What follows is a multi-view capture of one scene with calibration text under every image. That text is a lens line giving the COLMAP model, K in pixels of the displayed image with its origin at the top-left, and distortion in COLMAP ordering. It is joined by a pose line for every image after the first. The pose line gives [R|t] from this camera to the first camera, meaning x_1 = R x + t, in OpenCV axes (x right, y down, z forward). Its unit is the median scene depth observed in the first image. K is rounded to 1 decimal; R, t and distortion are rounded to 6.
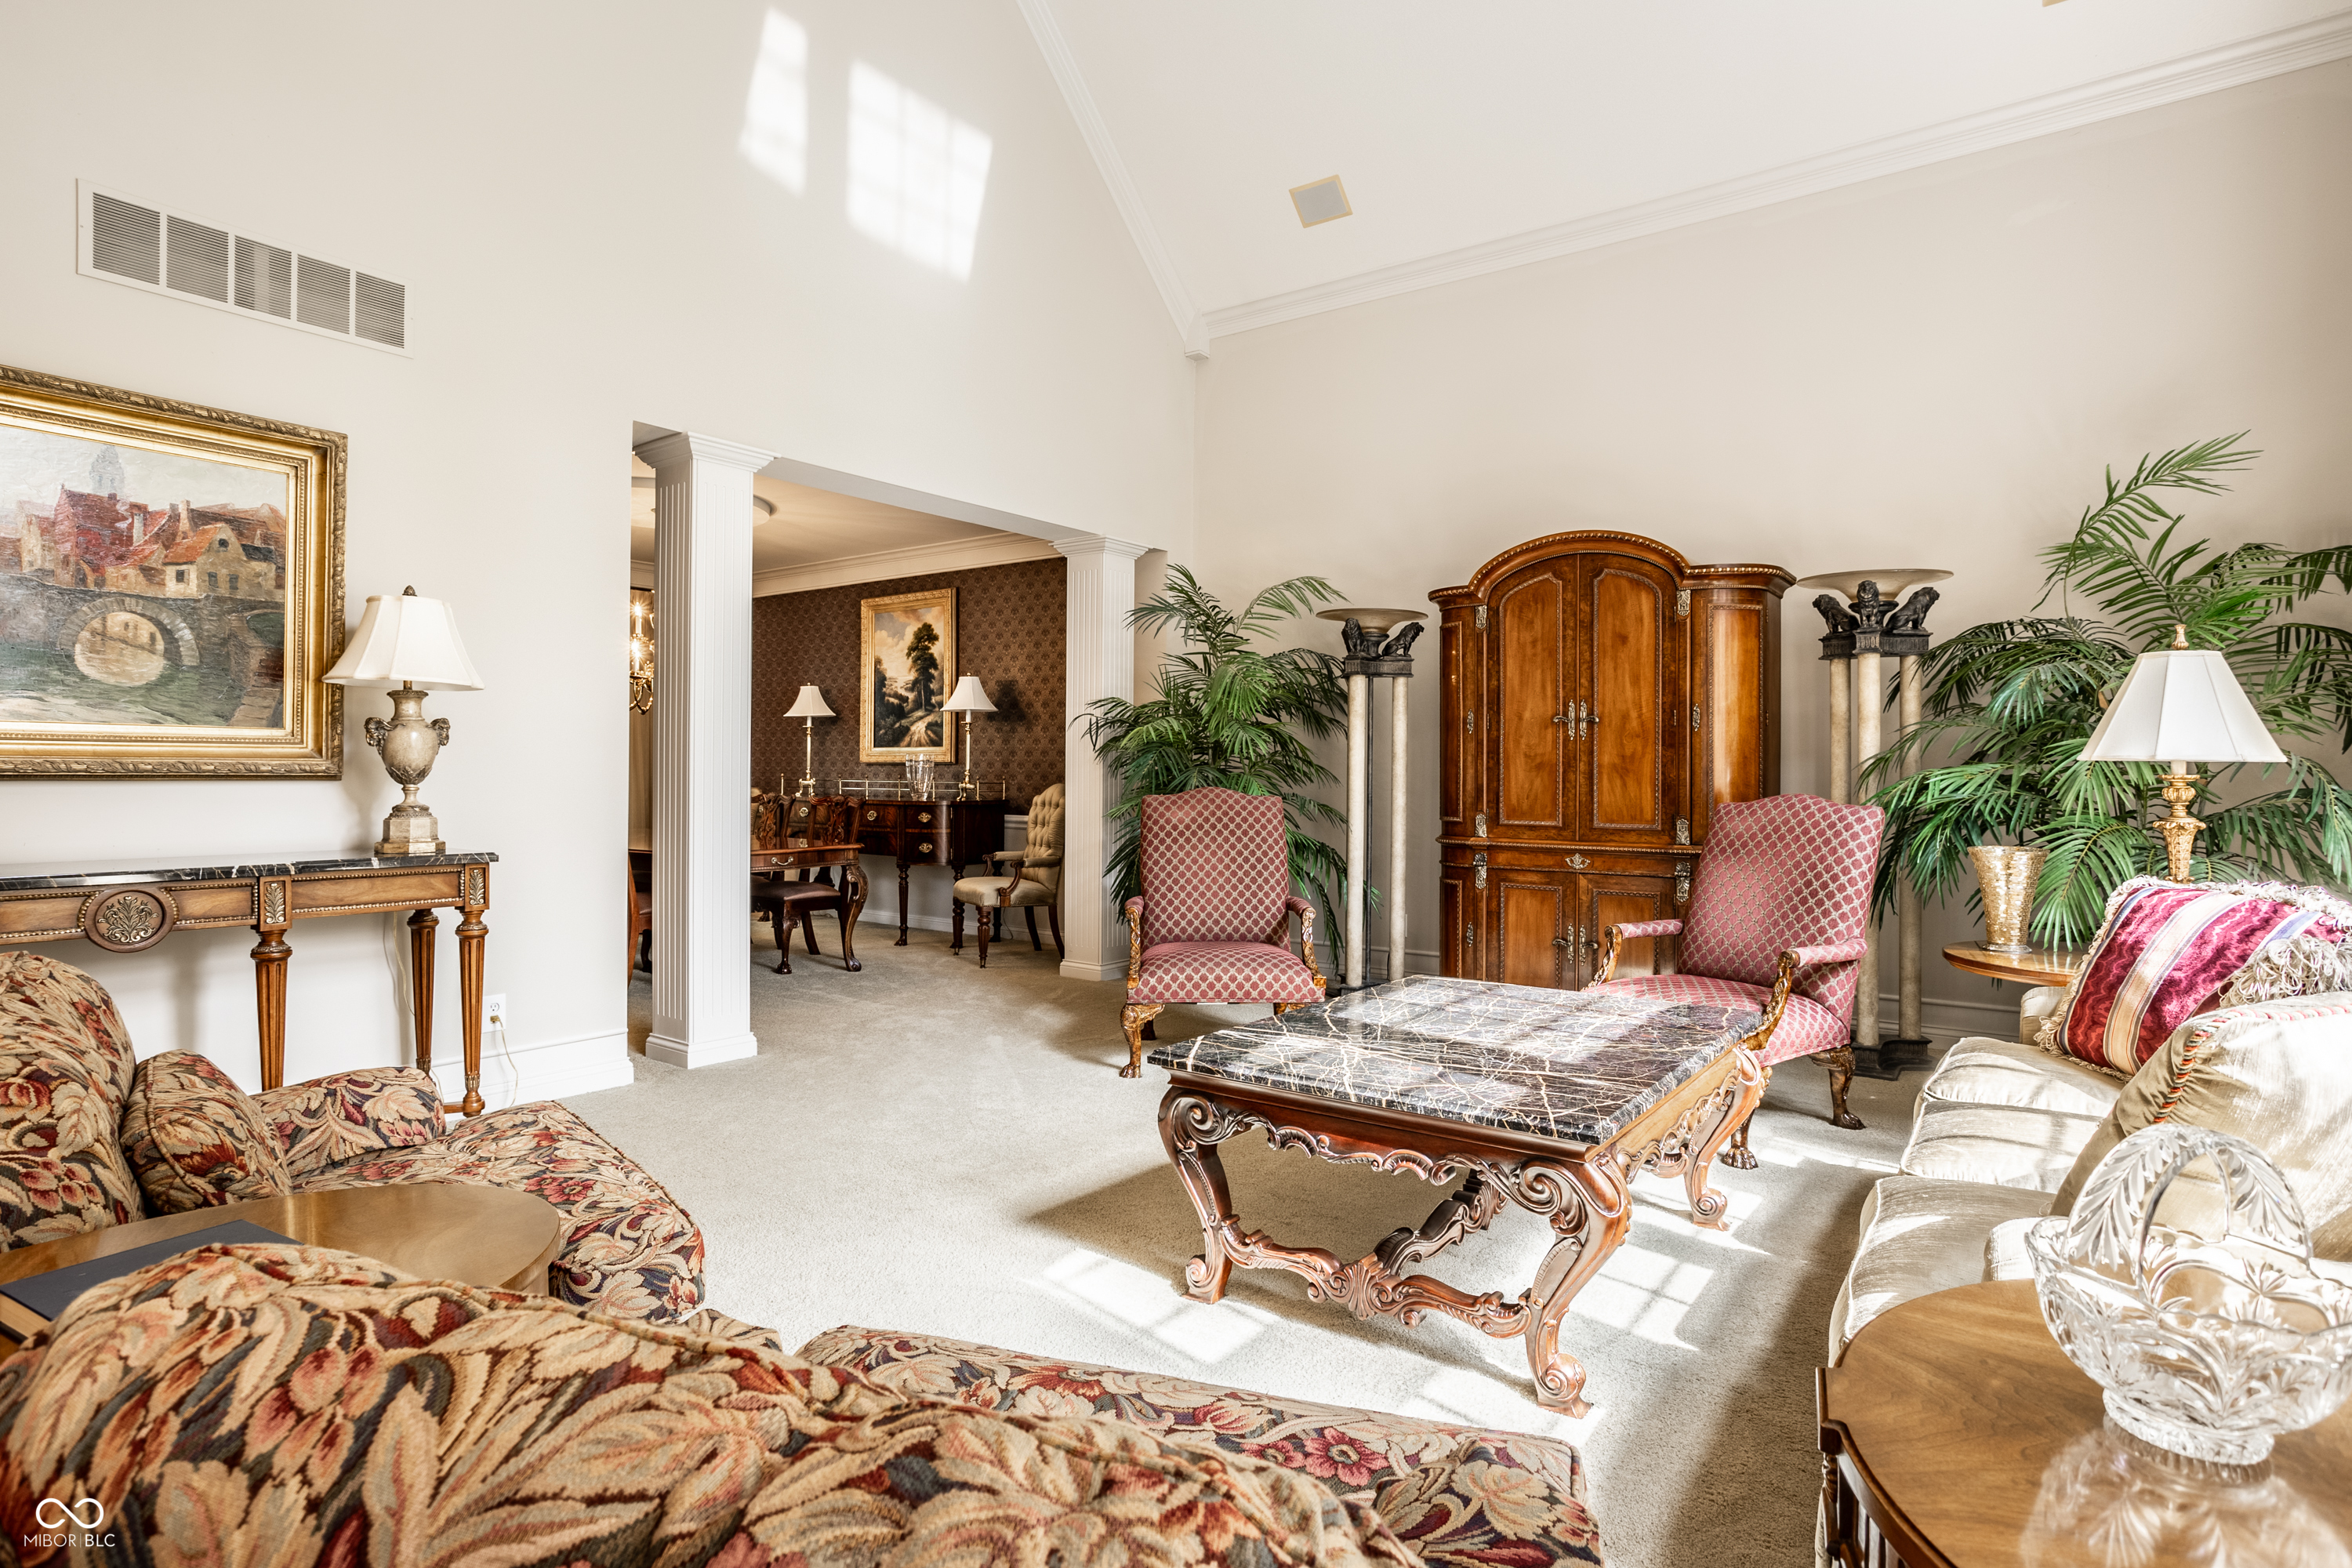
lens RADIAL K [[1205.4, 0, 1173.6], [0, 1205.4, 784.6], [0, 0, 1]] dist [-0.034561, 0.011492]
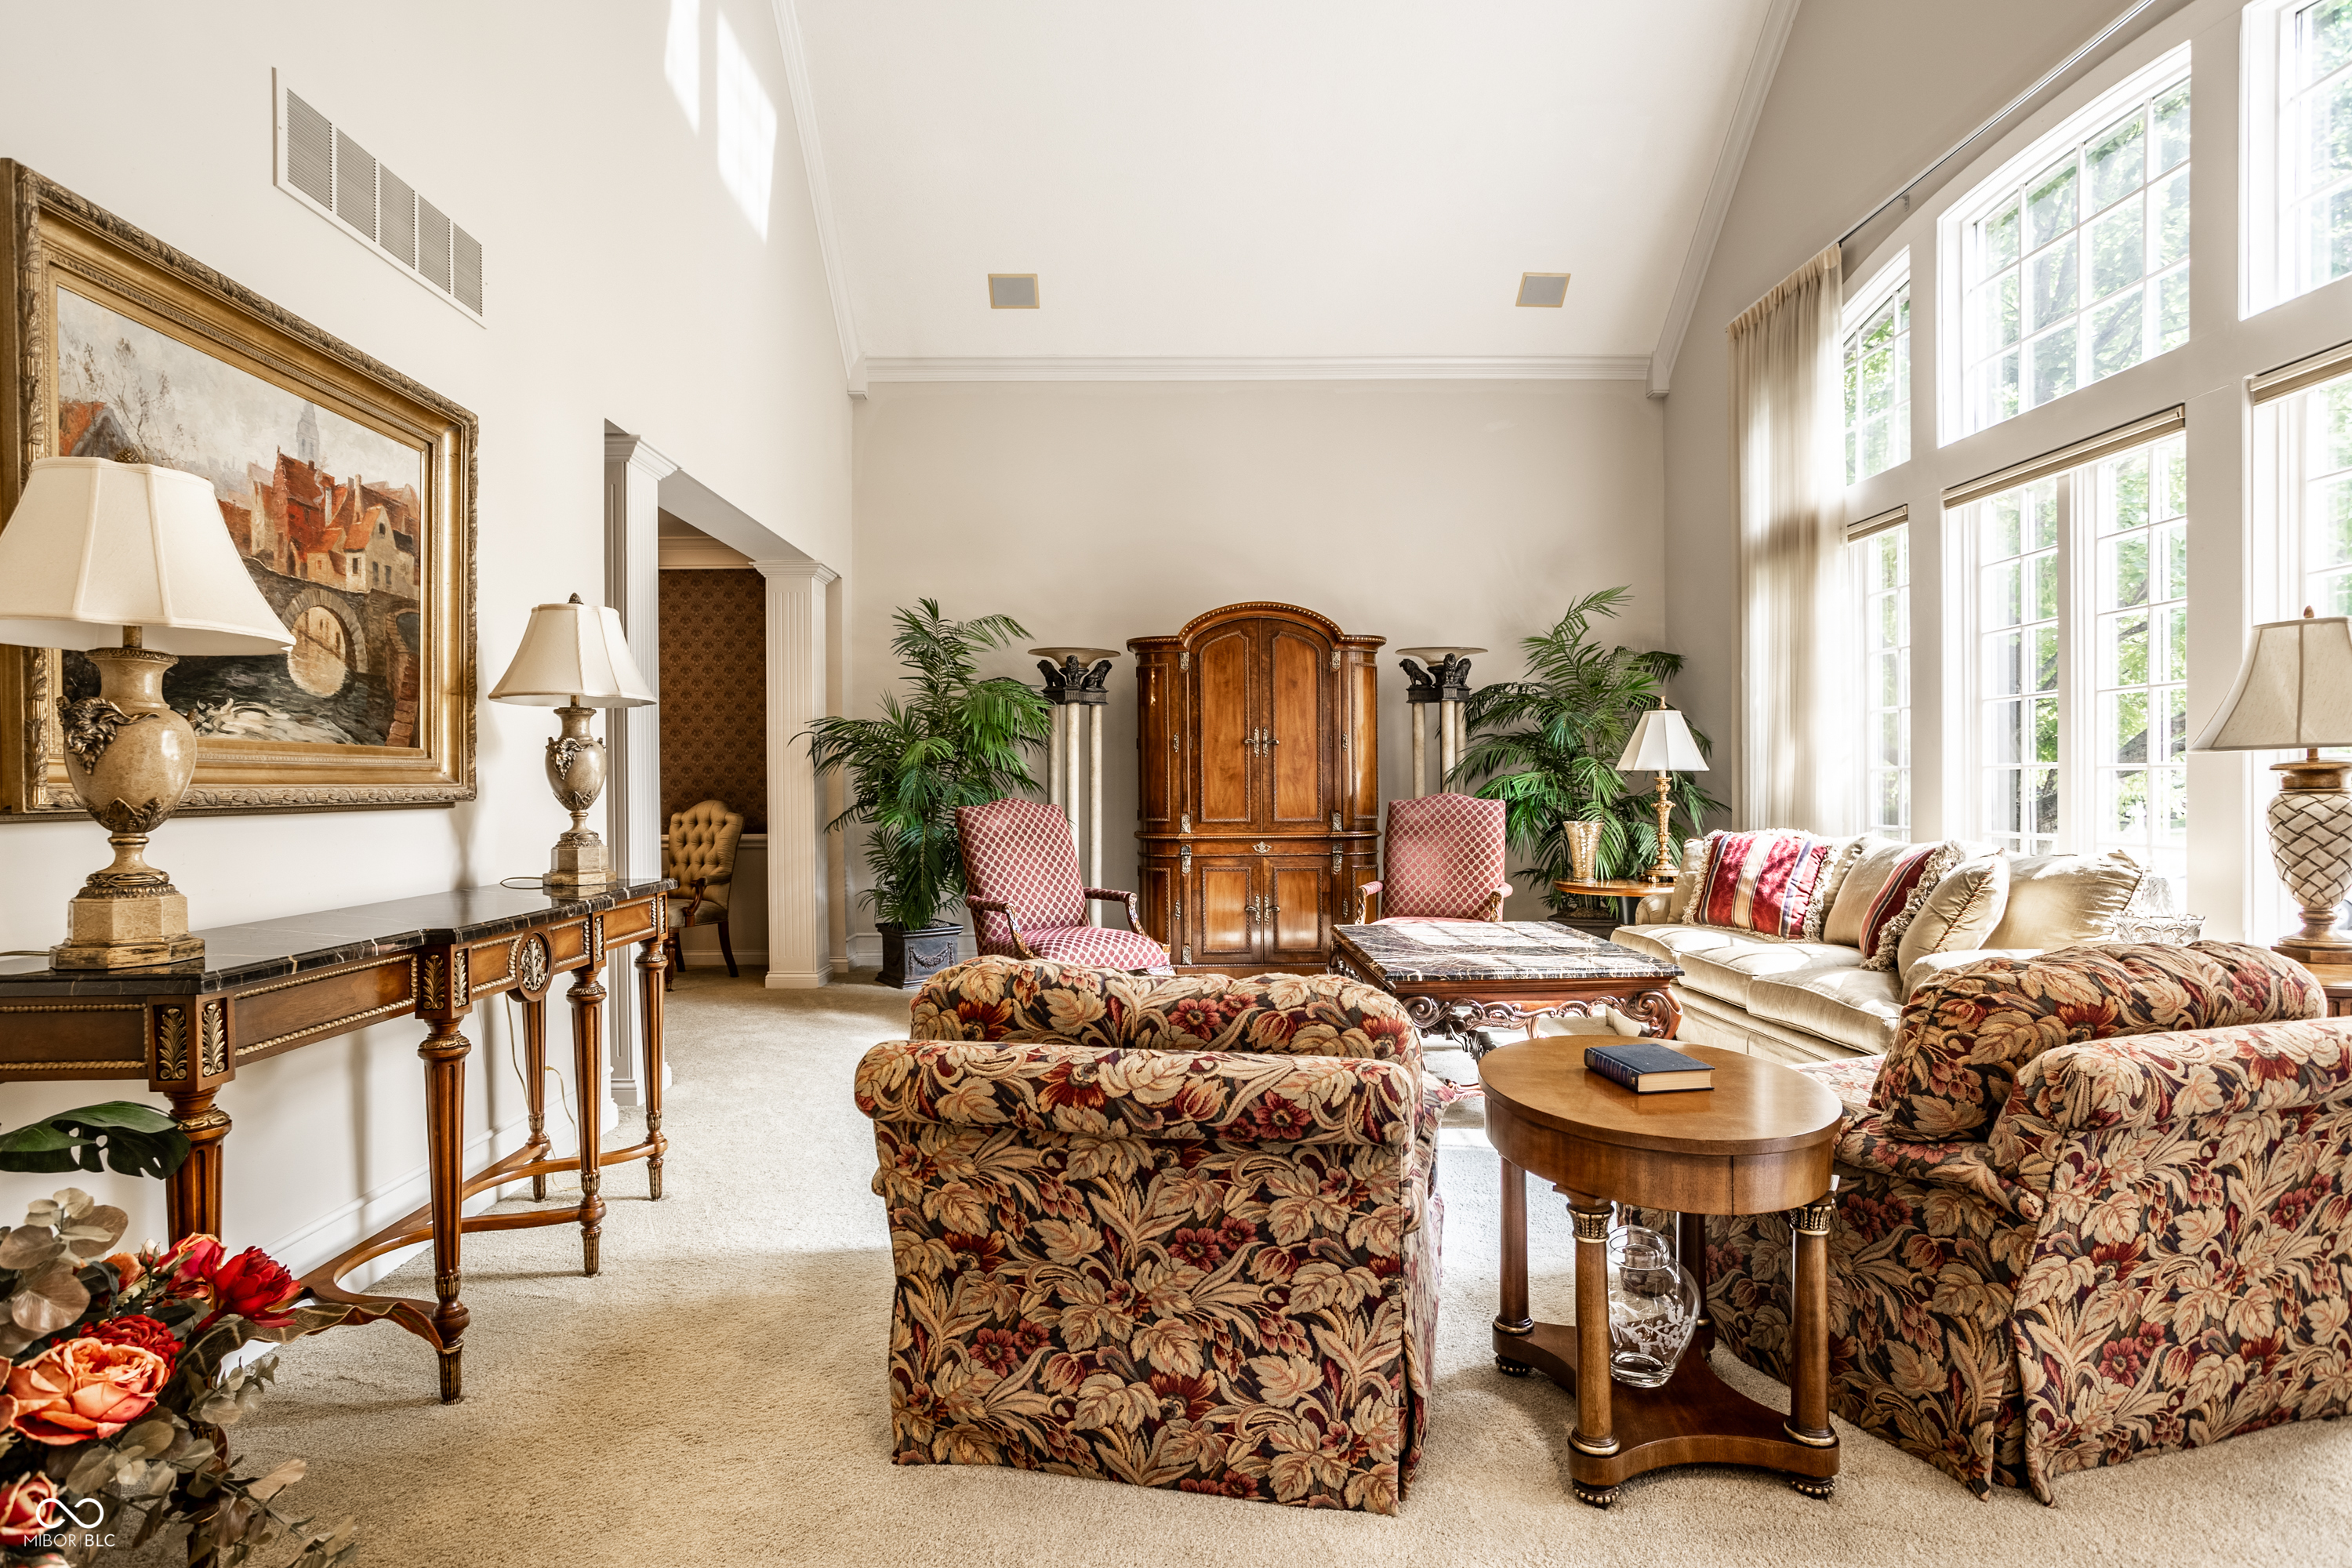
lens RADIAL K [[1205.4, 0, 1159.2], [0, 1205.4, 783.4], [0, 0, 1]] dist [-0.034561, 0.011492]
pose [[0.795993, -0.013879, 0.605147, -0.601583], [0.019680, 0.999802, -0.002956, -0.006355], [-0.604986, 0.014262, 0.796108, -0.004051]]
